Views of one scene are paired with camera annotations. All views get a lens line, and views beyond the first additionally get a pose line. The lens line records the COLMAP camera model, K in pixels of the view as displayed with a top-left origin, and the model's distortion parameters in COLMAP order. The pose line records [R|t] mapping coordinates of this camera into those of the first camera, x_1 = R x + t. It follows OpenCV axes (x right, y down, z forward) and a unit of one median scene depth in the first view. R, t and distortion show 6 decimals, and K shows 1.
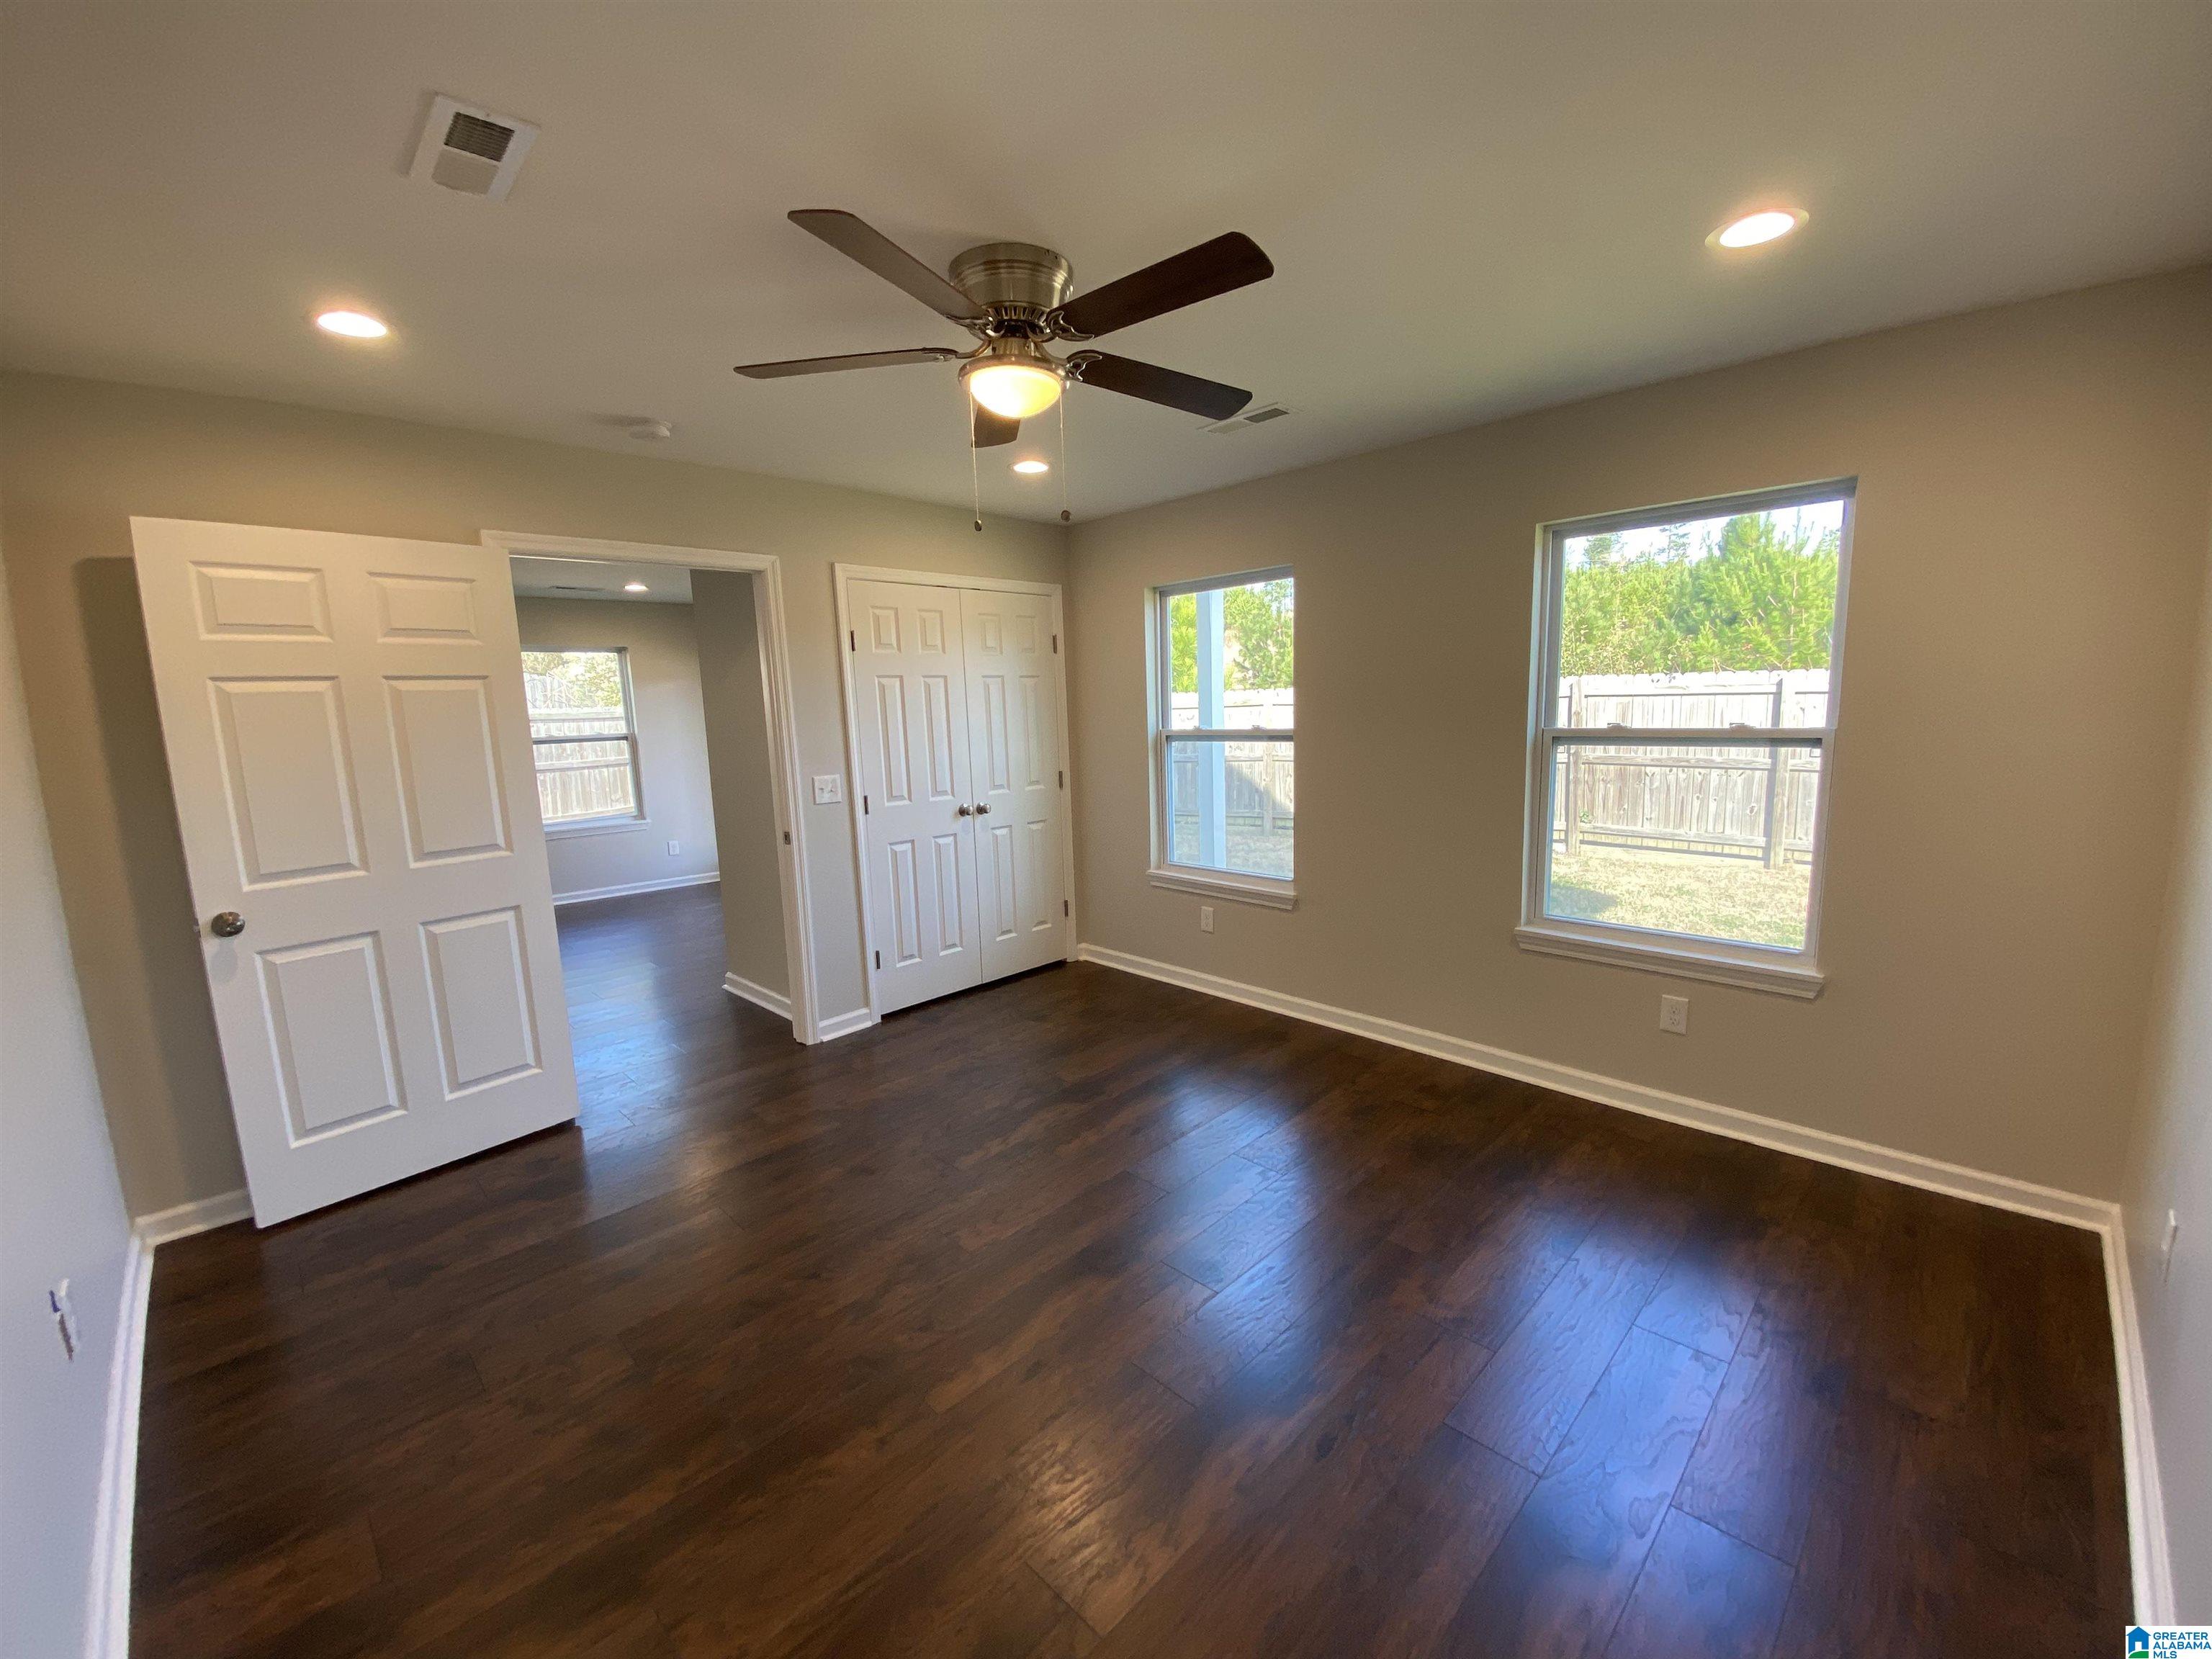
lens RADIAL K [[902.1, 0, 1106.0], [0, 902.1, 829.5], [0, 0, 1]] dist [0.036570, -0.021511]
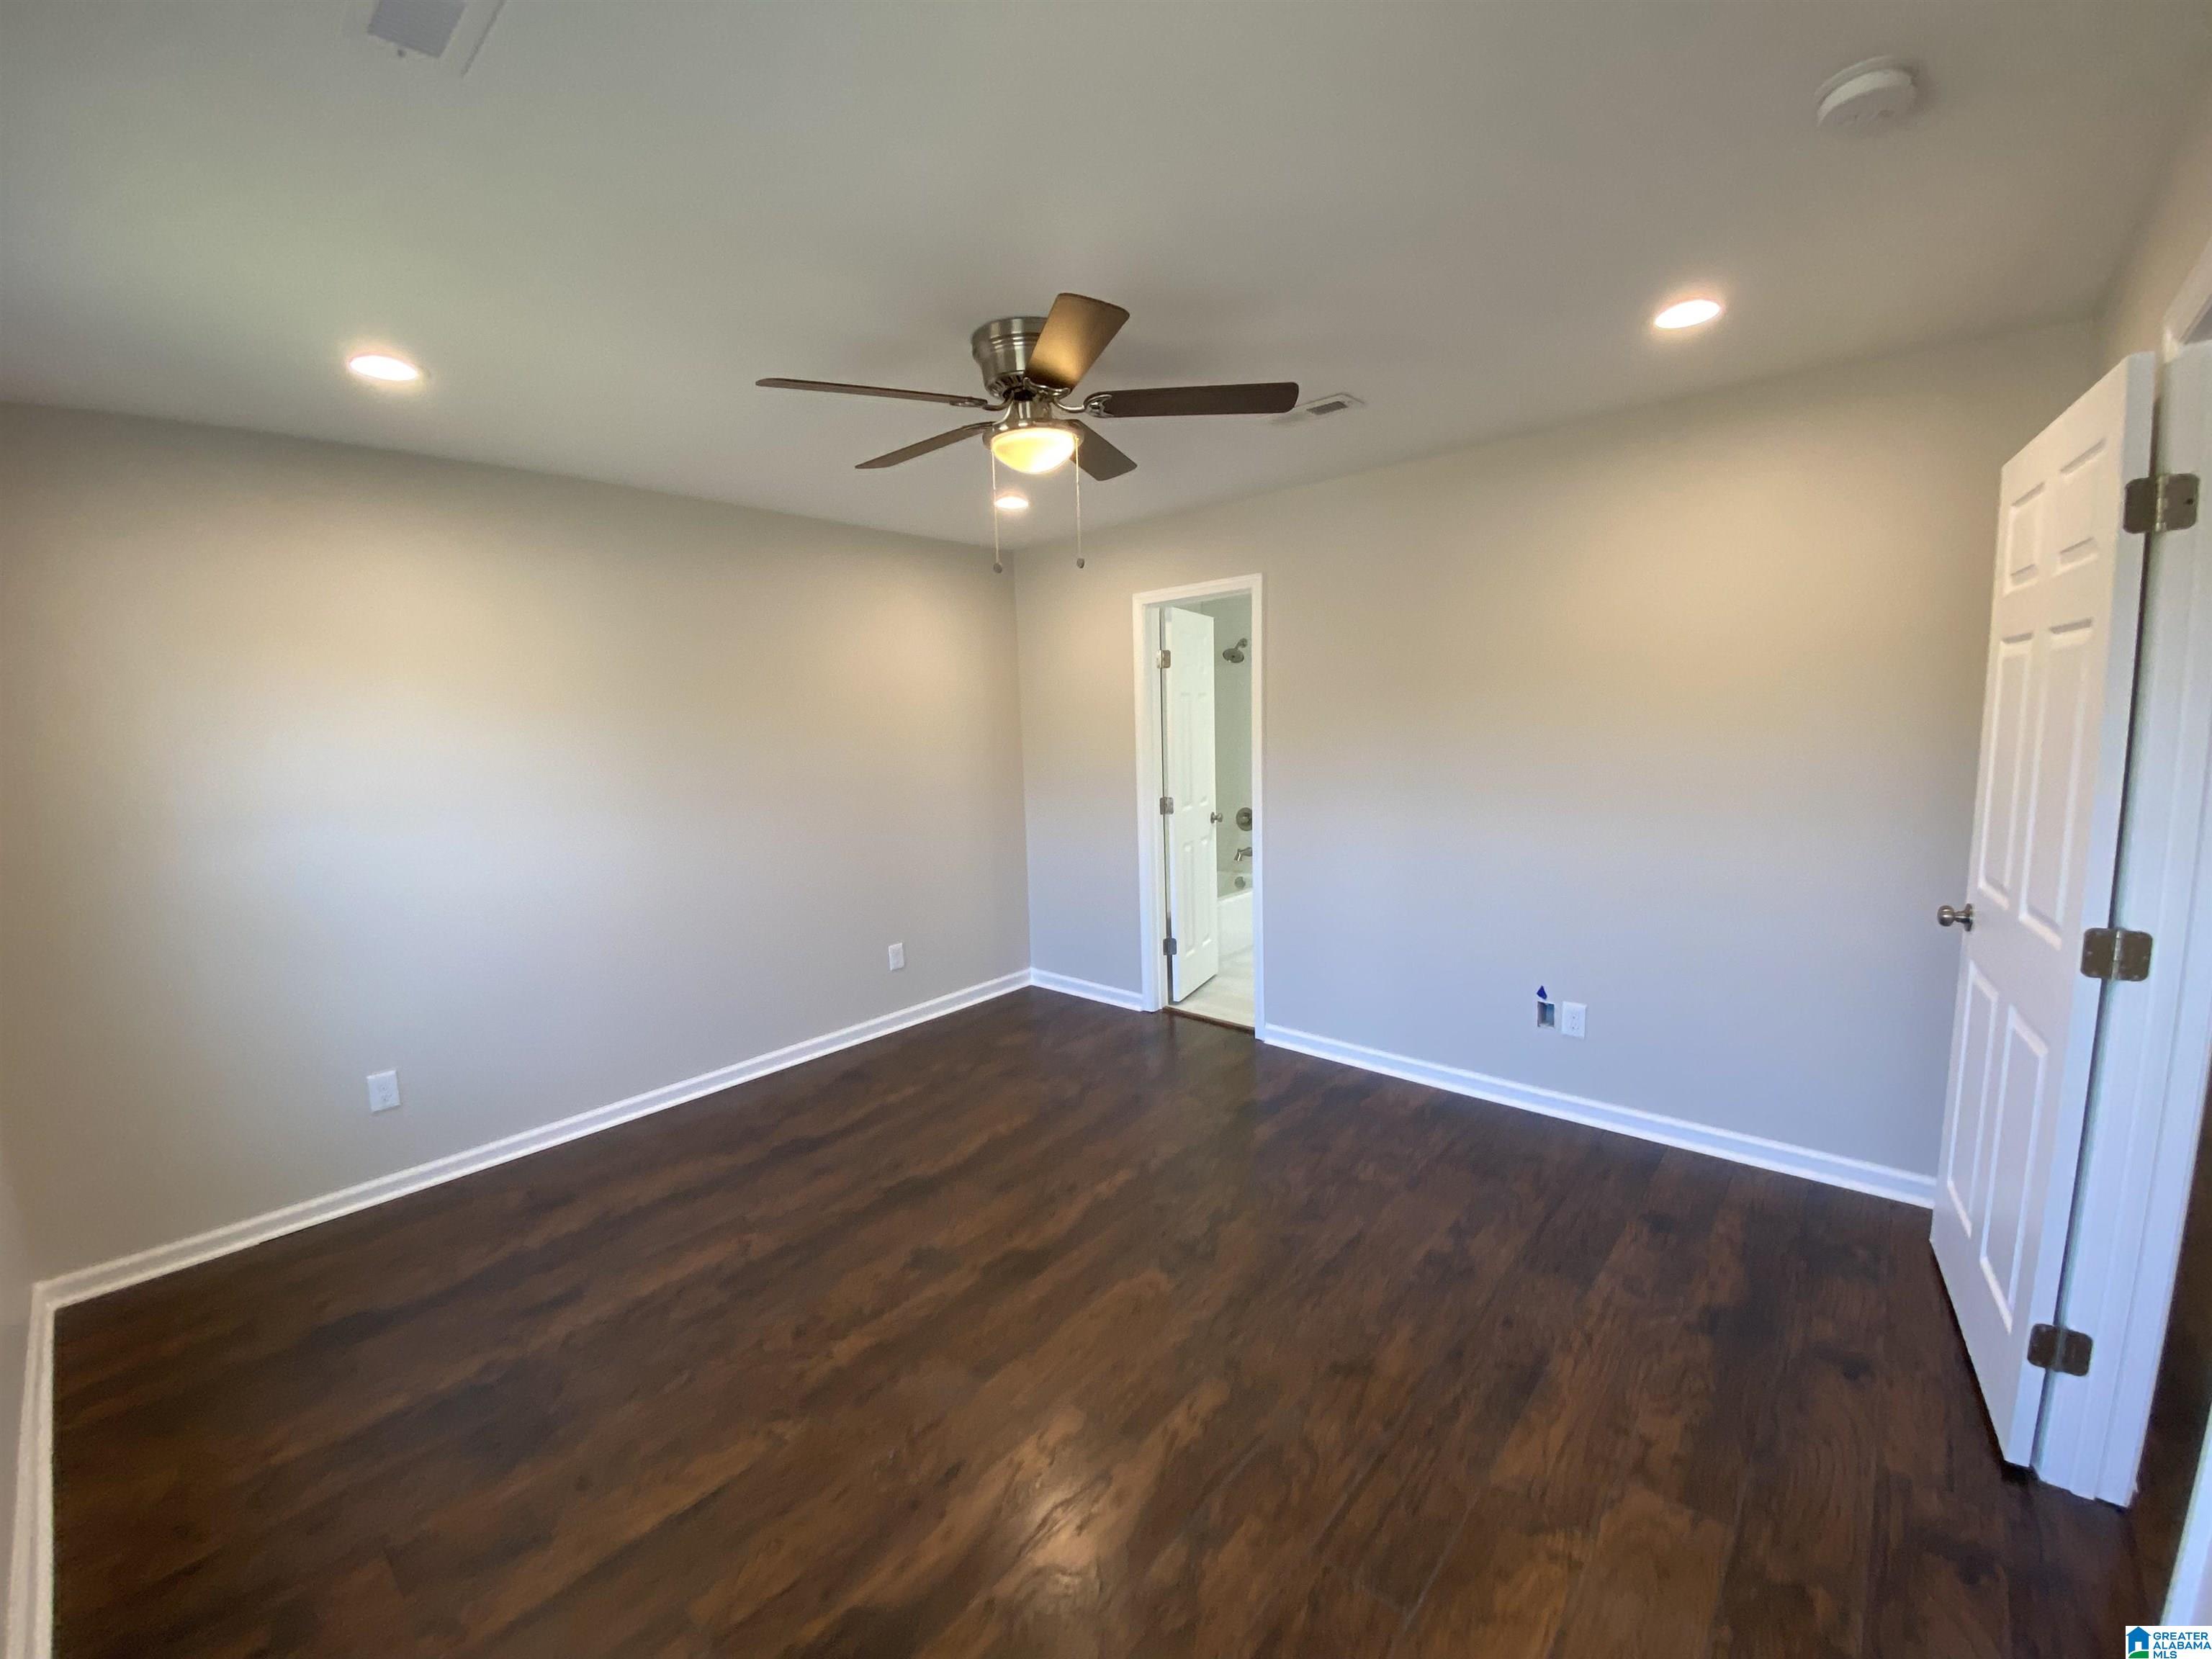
lens RADIAL K [[902.1, 0, 1106.0], [0, 902.1, 829.5], [0, 0, 1]] dist [0.036570, -0.021511]
pose [[-0.995780, 0.071468, -0.057571, -0.044416], [0.053545, 0.961933, 0.267990, -0.157653], [0.074532, 0.263776, -0.961700, 1.062367]]
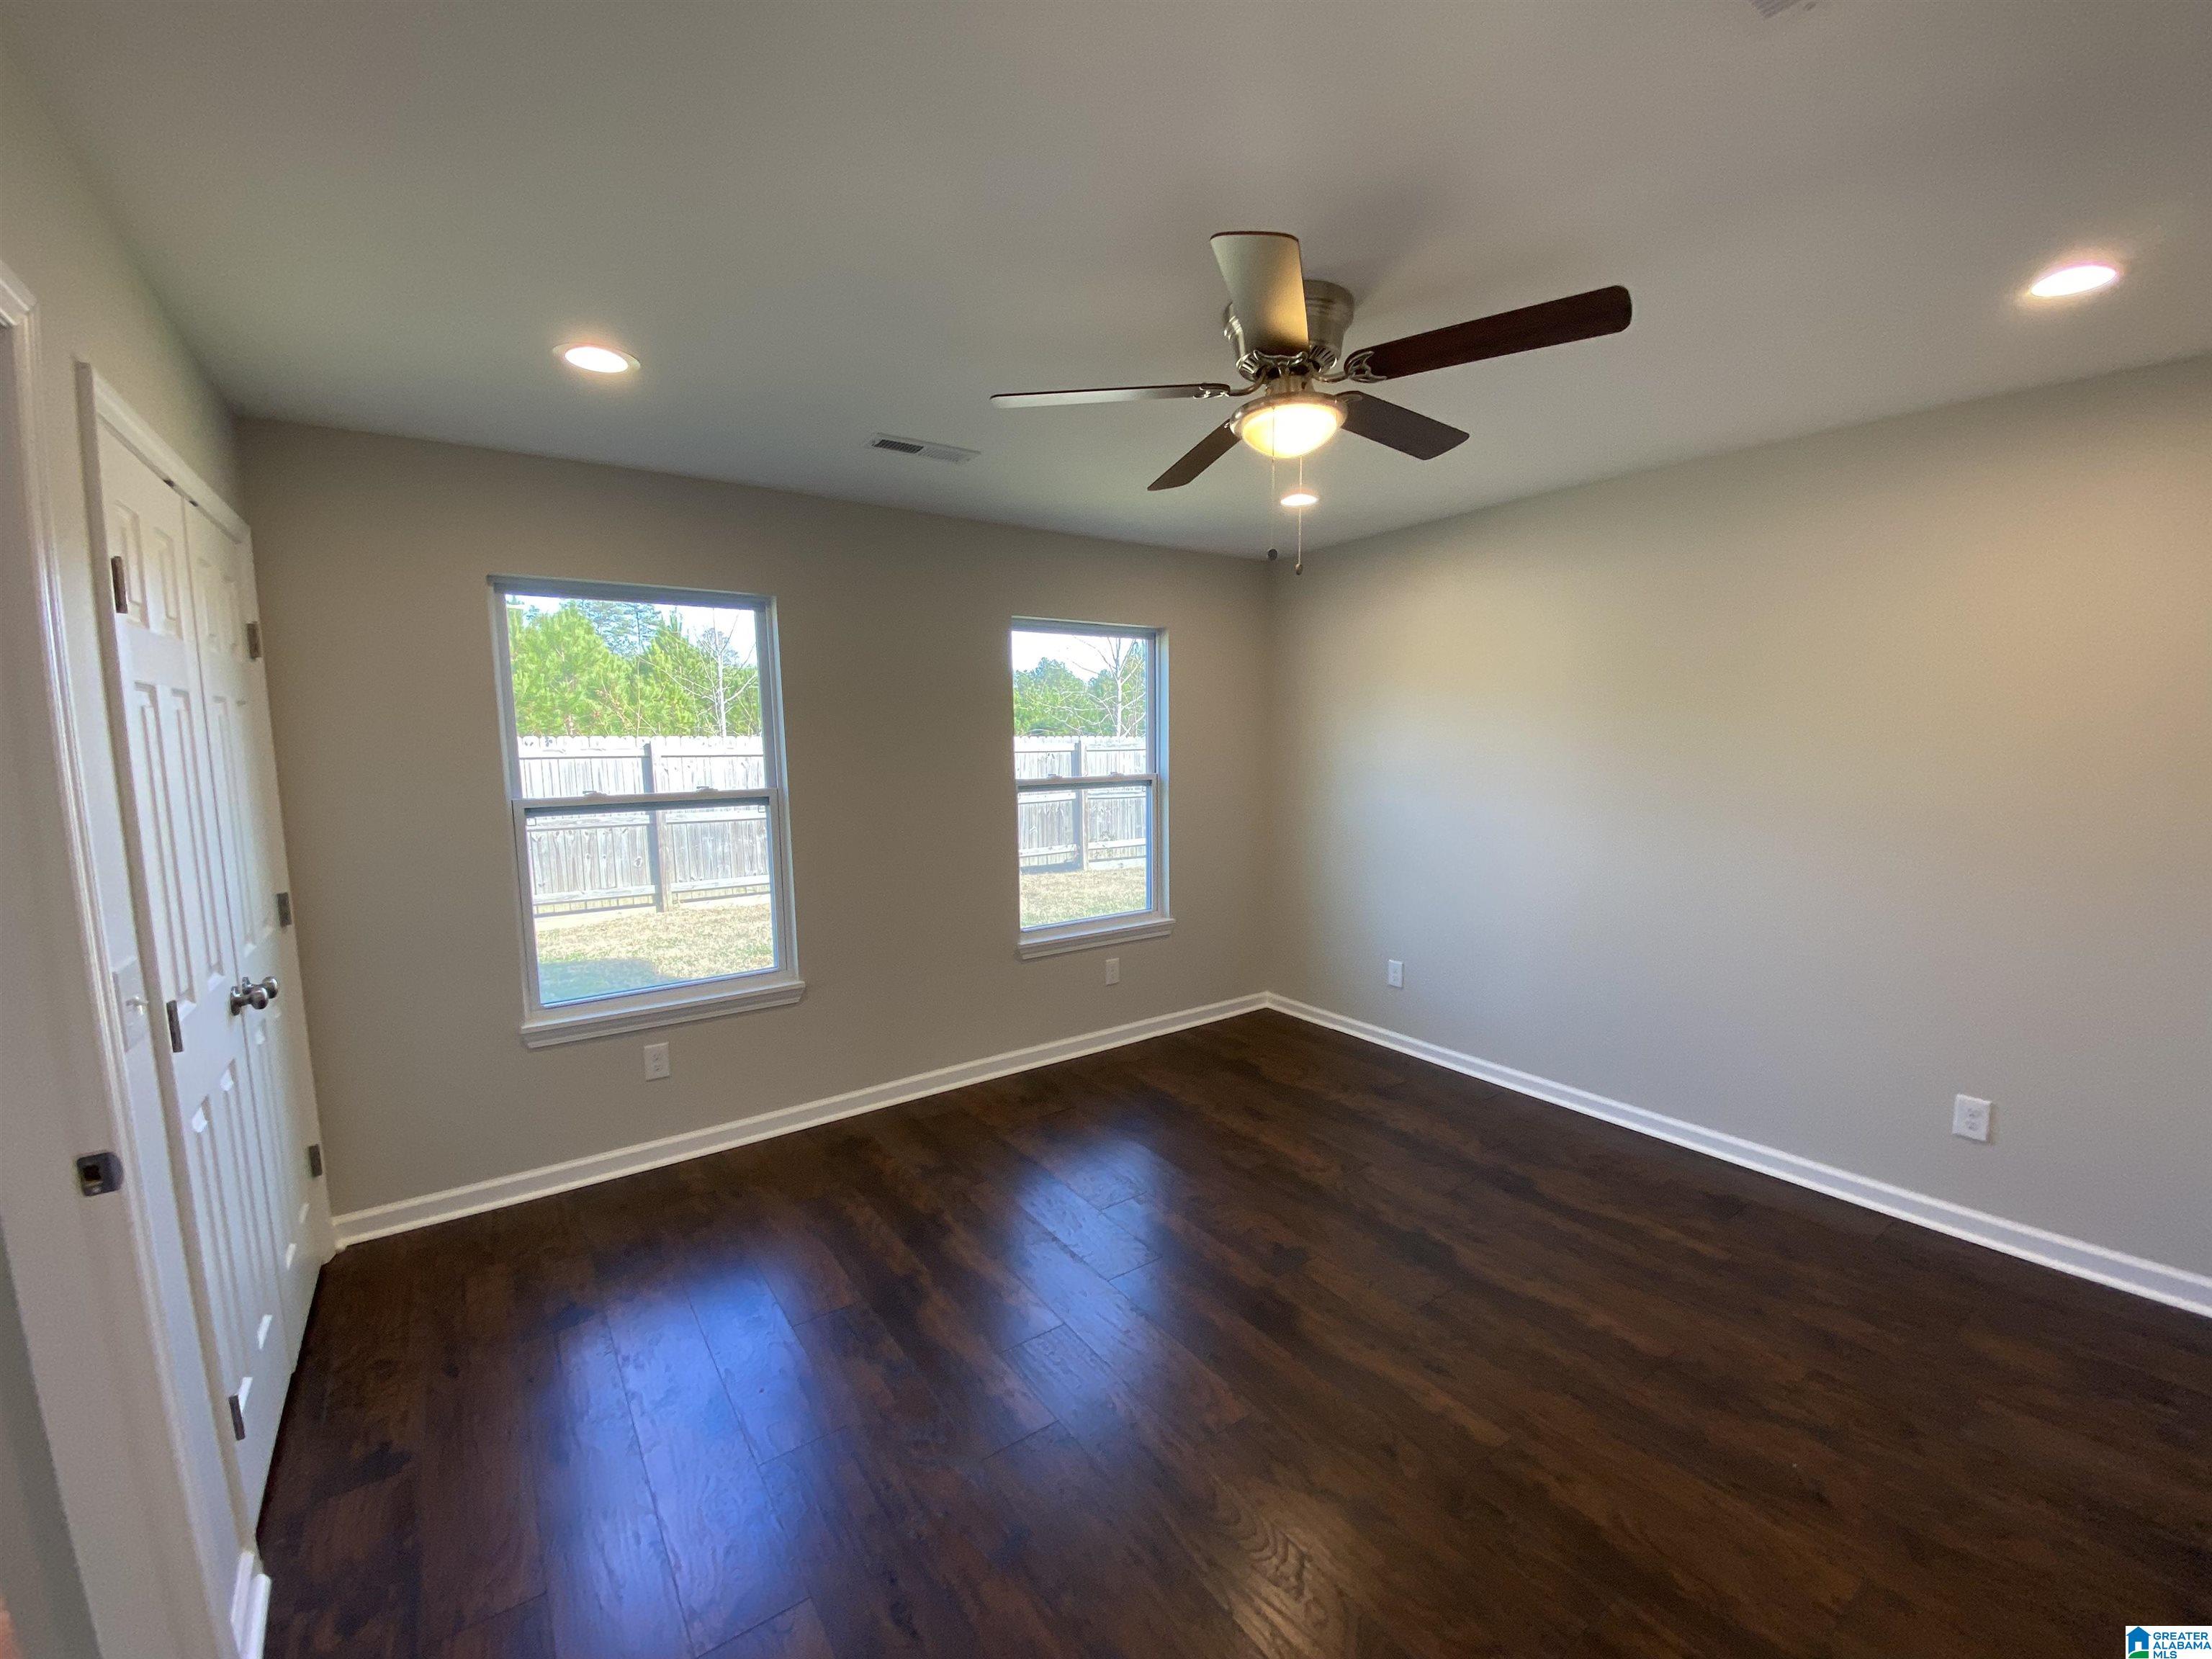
lens RADIAL K [[902.1, 0, 1106.0], [0, 902.1, 829.5], [0, 0, 1]] dist [0.036570, -0.021511]
pose [[0.158432, -0.075539, 0.984476, -0.545078], [0.148183, 0.987595, 0.051931, -0.067374], [-0.976187, 0.137655, 0.167660, 0.530344]]
